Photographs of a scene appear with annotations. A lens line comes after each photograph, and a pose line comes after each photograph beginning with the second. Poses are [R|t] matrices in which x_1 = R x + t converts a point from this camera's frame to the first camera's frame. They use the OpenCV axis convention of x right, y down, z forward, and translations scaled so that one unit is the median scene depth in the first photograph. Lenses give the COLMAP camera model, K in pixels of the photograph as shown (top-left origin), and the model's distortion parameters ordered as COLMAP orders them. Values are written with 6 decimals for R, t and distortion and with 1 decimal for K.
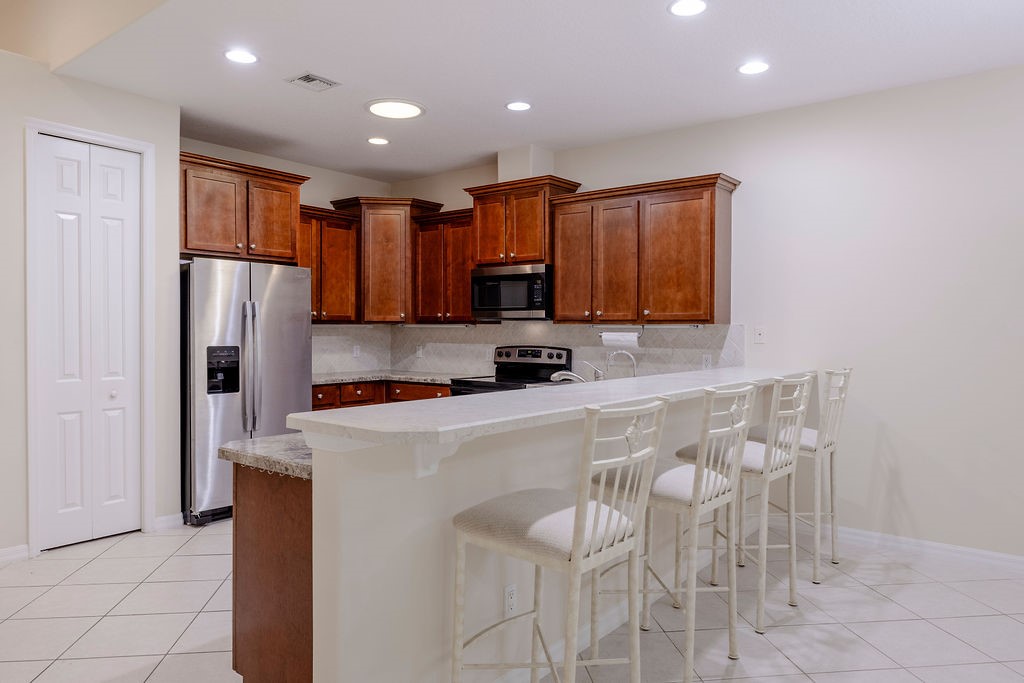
lens RADIAL K [[688.6, 0, 511.6], [0, 688.6, 338.6], [0, 0, 1]] dist [0.000059, -0.001106]
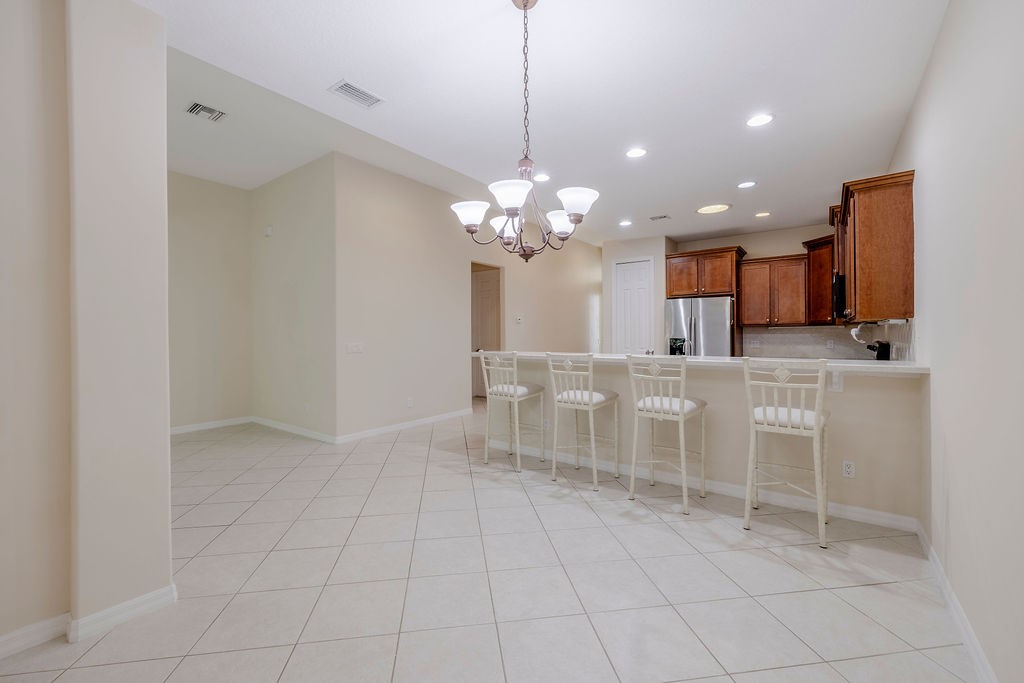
lens RADIAL K [[426.4, 0, 511.6], [0, 426.4, 336.9], [0, 0, 1]] dist [-0.000756, -0.000138]
pose [[0.051702, 0.016003, -0.998534, 0.871259], [-0.004429, 0.999865, 0.015795, -0.011398], [0.998653, 0.003606, 0.051766, 0.371388]]
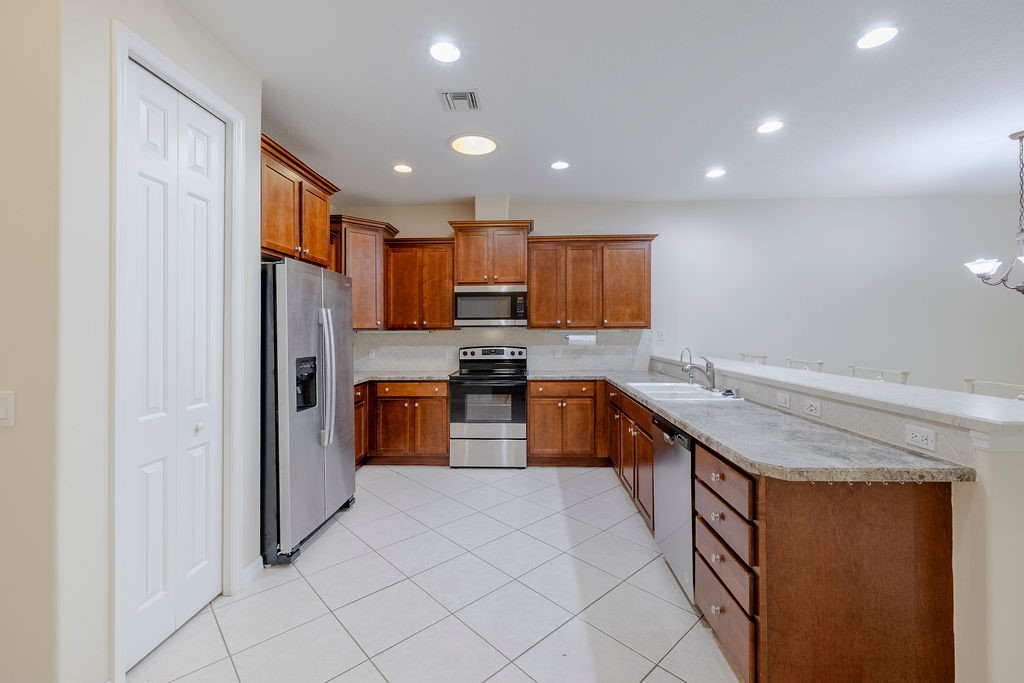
lens RADIAL K [[433.4, 0, 515.9], [0, 433.4, 328.5], [0, 0, 1]] dist [0.000653, 0.000192]
pose [[0.808419, -0.005883, 0.588577, -0.501966], [0.017223, 0.999758, -0.013663, -0.013425], [-0.588355, 0.021183, 0.808325, 0.349921]]
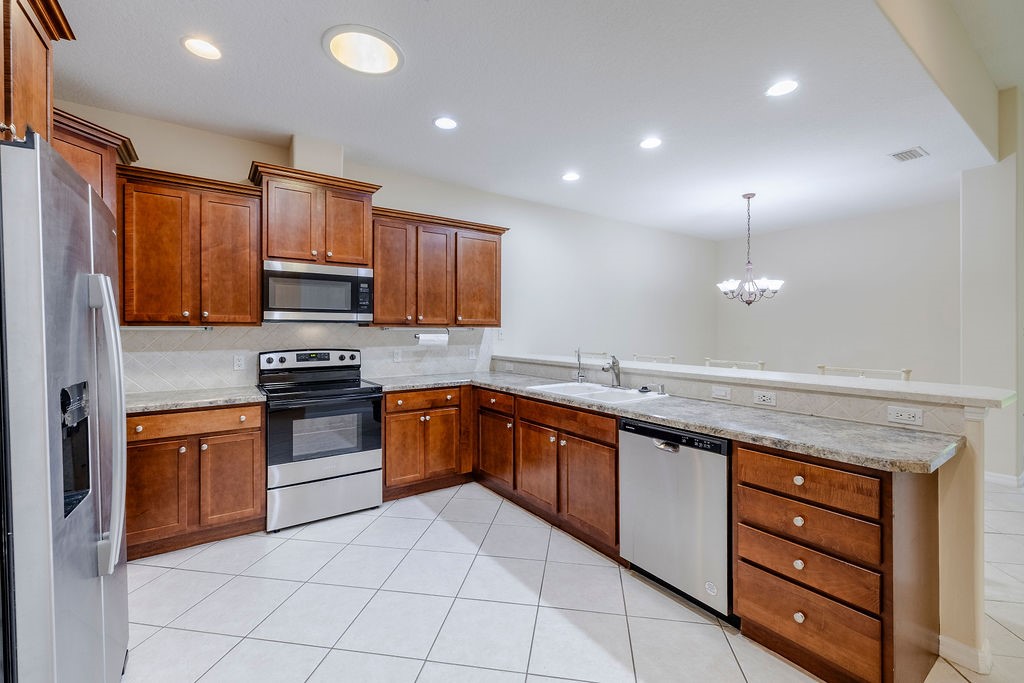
lens RADIAL K [[427.5, 0, 513.6], [0, 427.5, 331.9], [0, 0, 1]] dist [0.000078, 0.000135]
pose [[0.286117, -0.010154, 0.958141, -0.546822], [0.013363, 0.999889, 0.006606, -0.016039], [-0.958101, 0.010913, 0.286221, 0.654036]]
